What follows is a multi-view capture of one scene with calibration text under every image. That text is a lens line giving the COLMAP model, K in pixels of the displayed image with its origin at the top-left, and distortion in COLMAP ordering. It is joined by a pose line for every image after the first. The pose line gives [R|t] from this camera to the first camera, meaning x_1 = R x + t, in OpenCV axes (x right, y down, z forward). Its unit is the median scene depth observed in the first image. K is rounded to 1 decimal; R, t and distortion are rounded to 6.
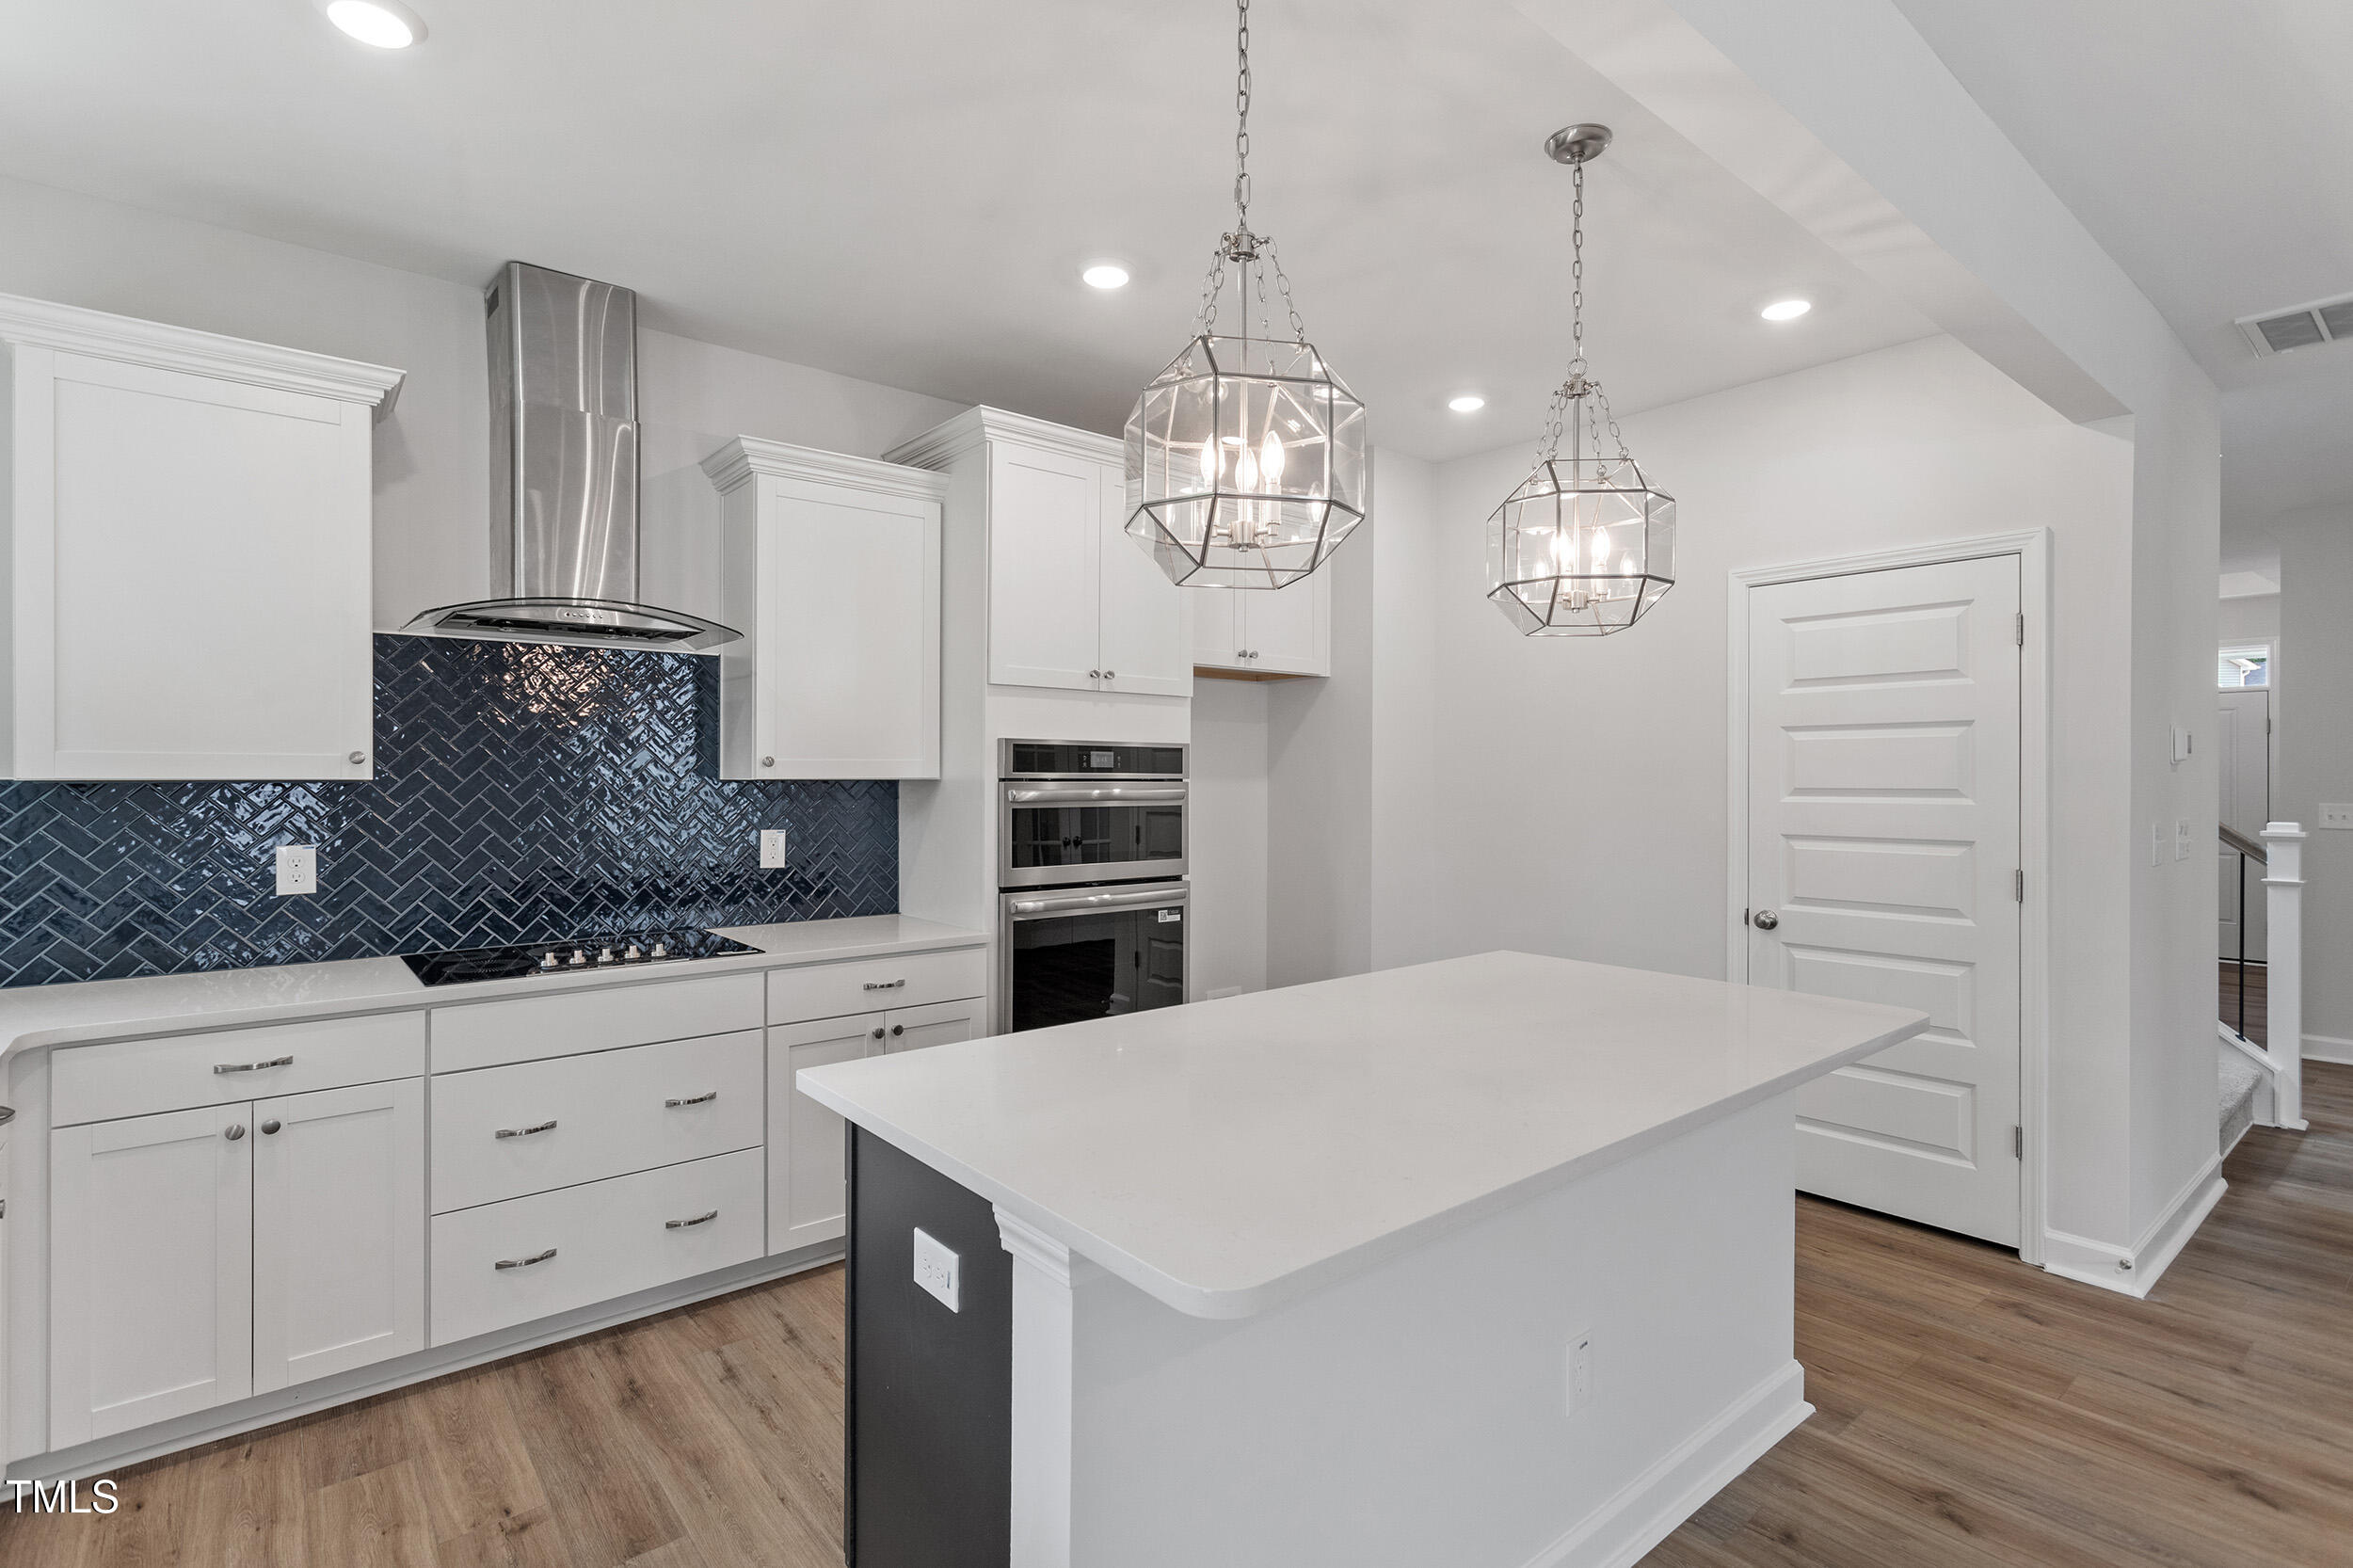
lens RADIAL K [[1130.3, 0, 1176.1], [0, 1130.3, 775.2], [0, 0, 1]] dist [0.000509, 0.000666]
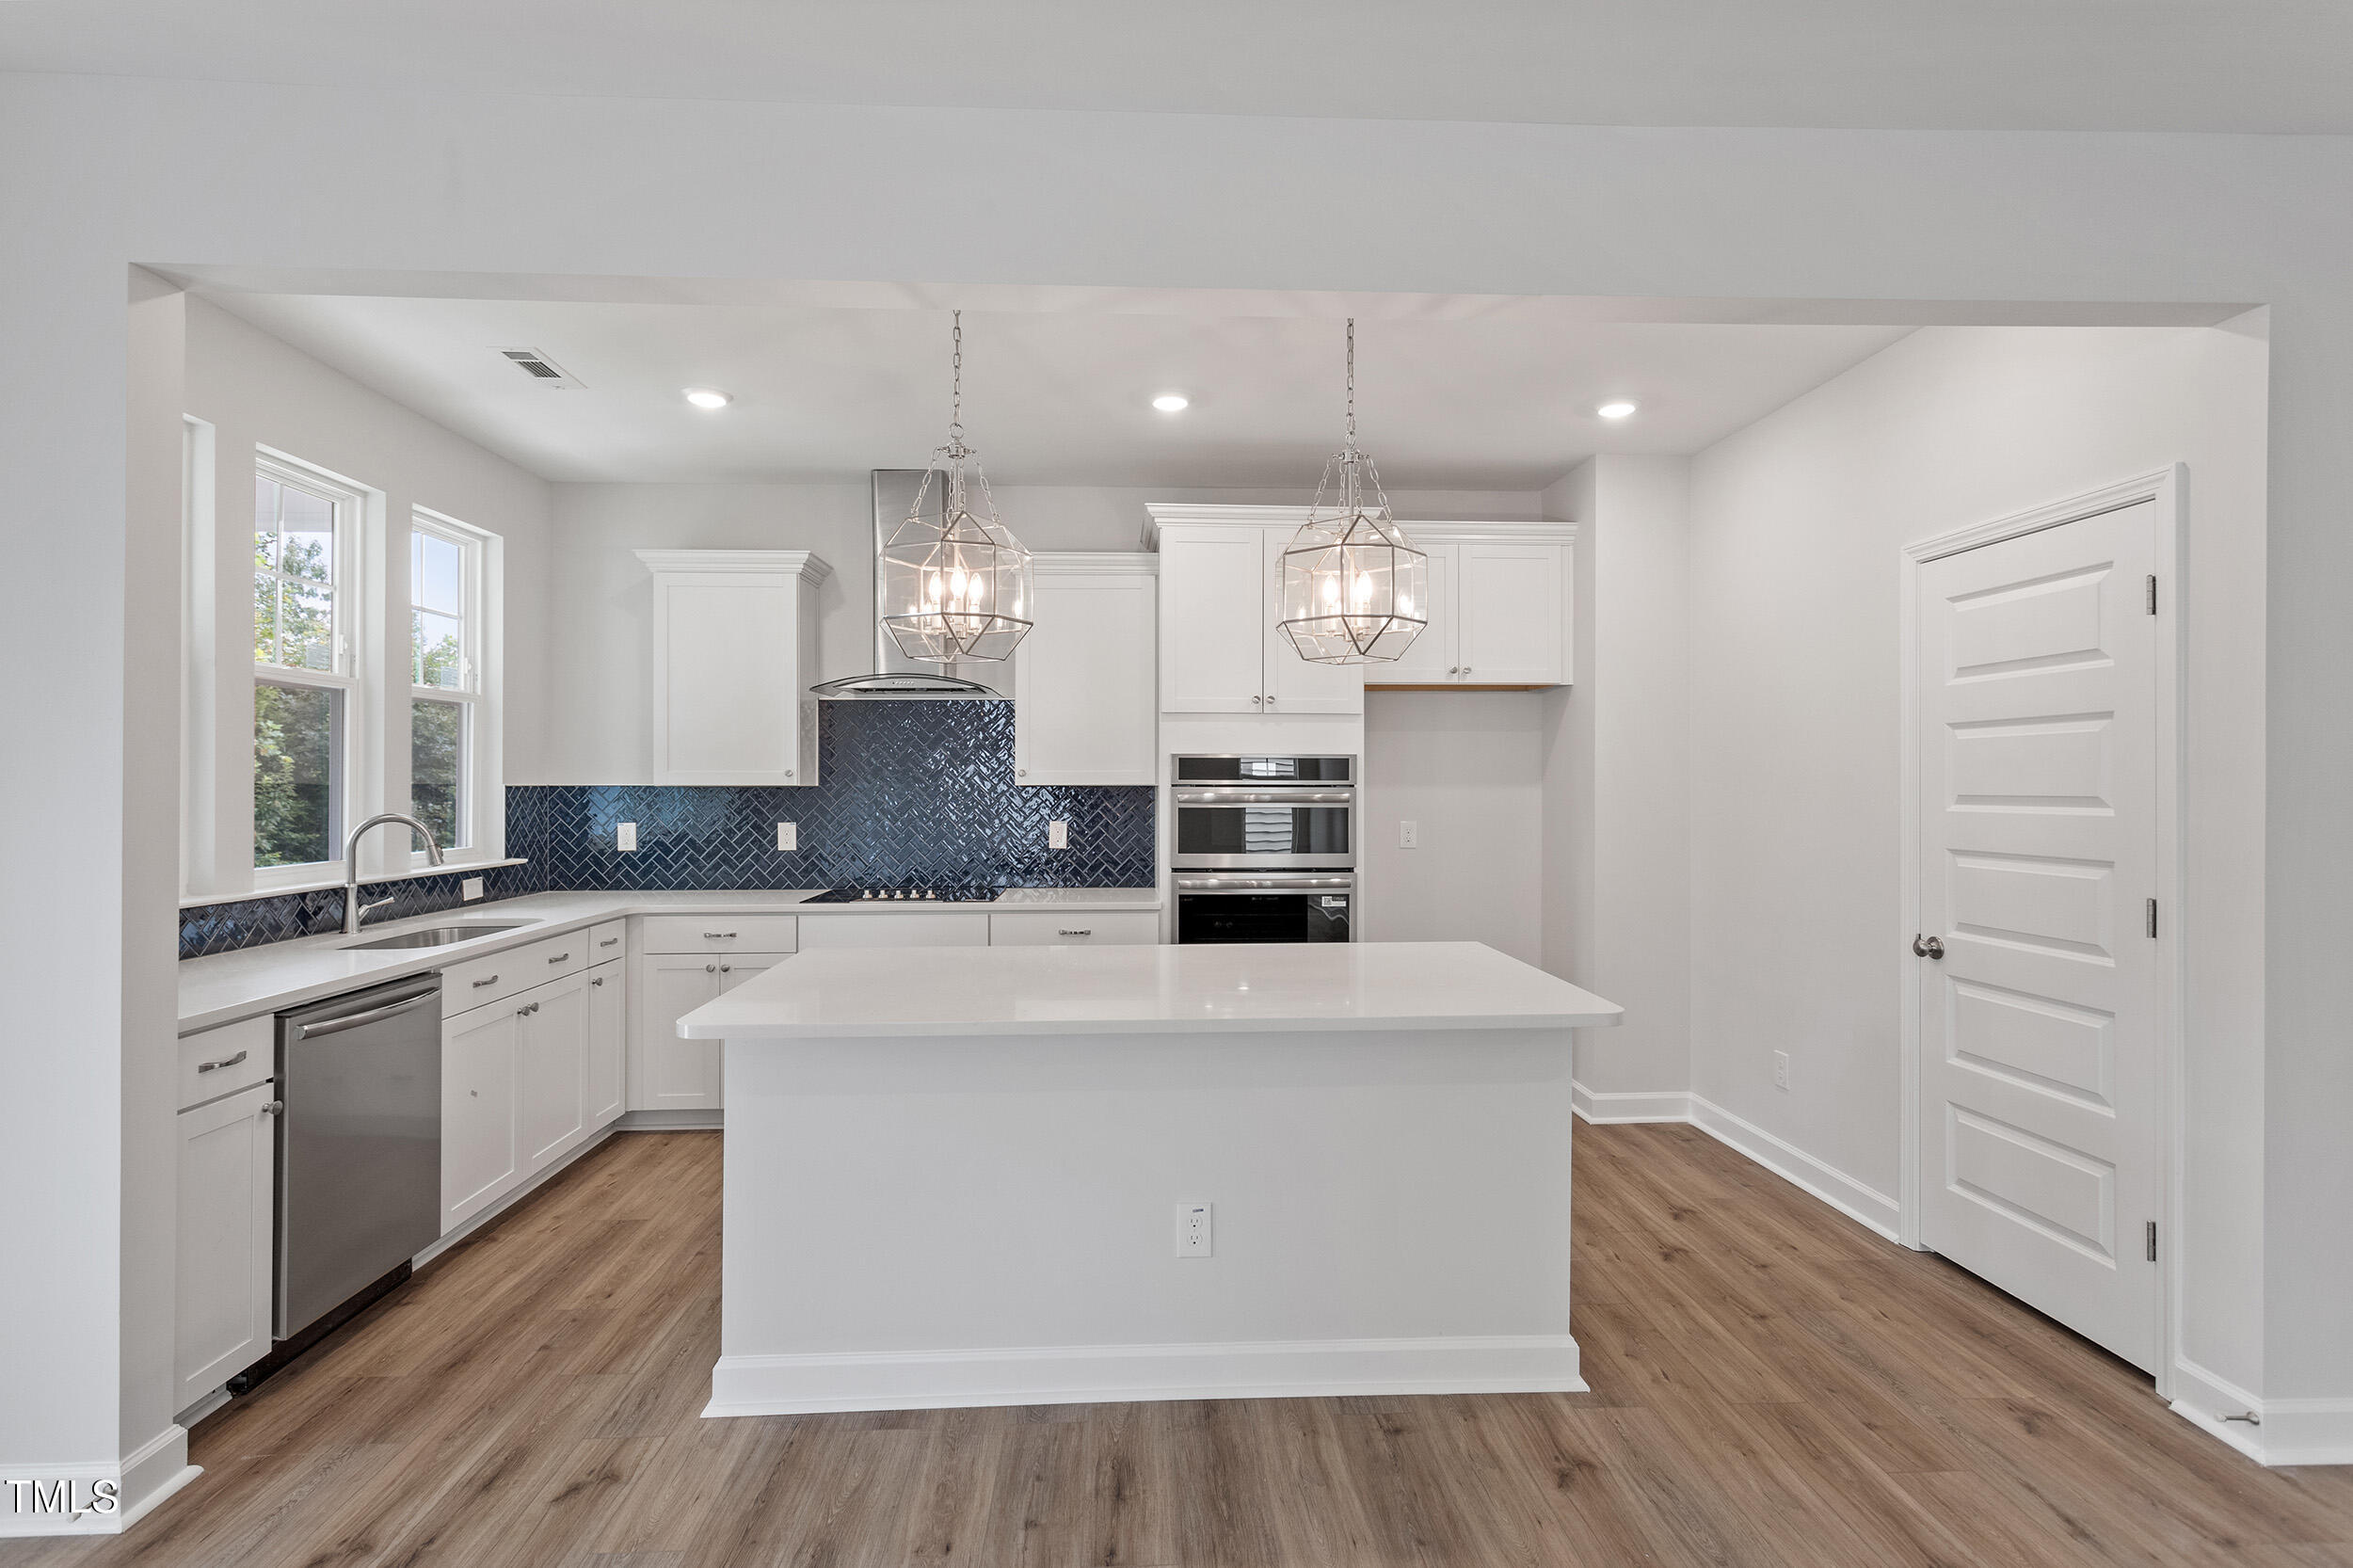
lens RADIAL K [[1137.2, 0, 1171.3], [0, 1137.2, 780.7], [0, 0, 1]] dist [0.002904, -0.000489]
pose [[0.798374, -0.003133, -0.602153, 0.675347], [0.002119, 0.999995, -0.002393, 0.001651], [0.602158, 0.000634, 0.798377, -0.052045]]
